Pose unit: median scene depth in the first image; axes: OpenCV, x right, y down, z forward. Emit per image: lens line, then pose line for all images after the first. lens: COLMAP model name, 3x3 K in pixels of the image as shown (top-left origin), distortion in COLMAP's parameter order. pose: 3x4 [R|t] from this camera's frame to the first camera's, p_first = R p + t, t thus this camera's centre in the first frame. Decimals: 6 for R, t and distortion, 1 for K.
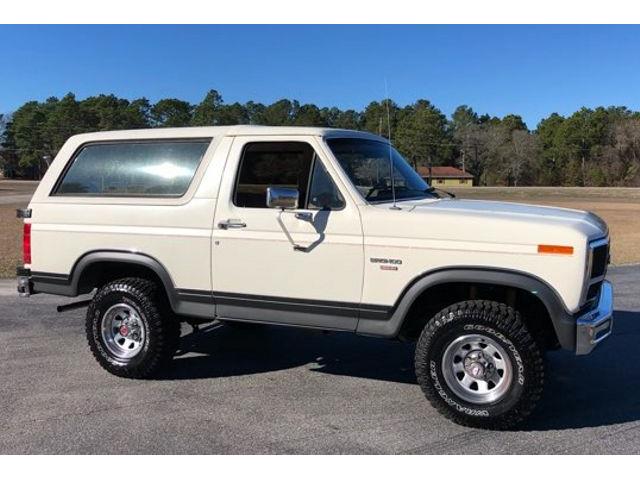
lens RADIAL K [[671.6, 0, 350.8], [0, 671.6, 230.9], [0, 0, 1]] dist [0.028616, 0.000000]
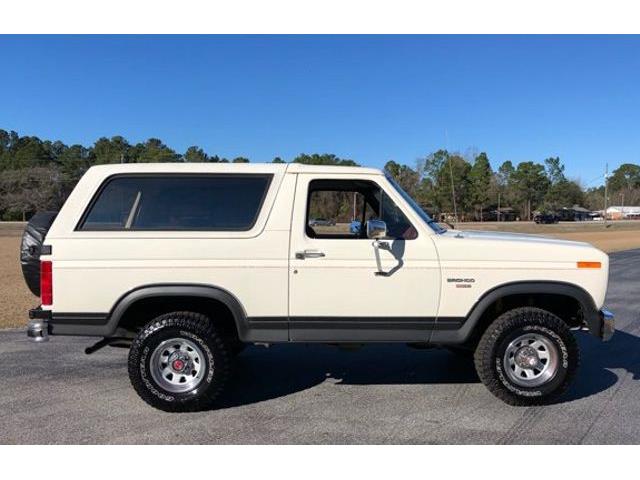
lens RADIAL K [[638.7, 0, 338.7], [0, 638.7, 256.2], [0, 0, 1]] dist [0.024195, 0.000000]
pose [[0.897182, -0.026584, 0.440861, -0.569365], [0.033367, 0.999414, -0.007639, 0.002632], [-0.440399, 0.021564, 0.897543, 0.046461]]
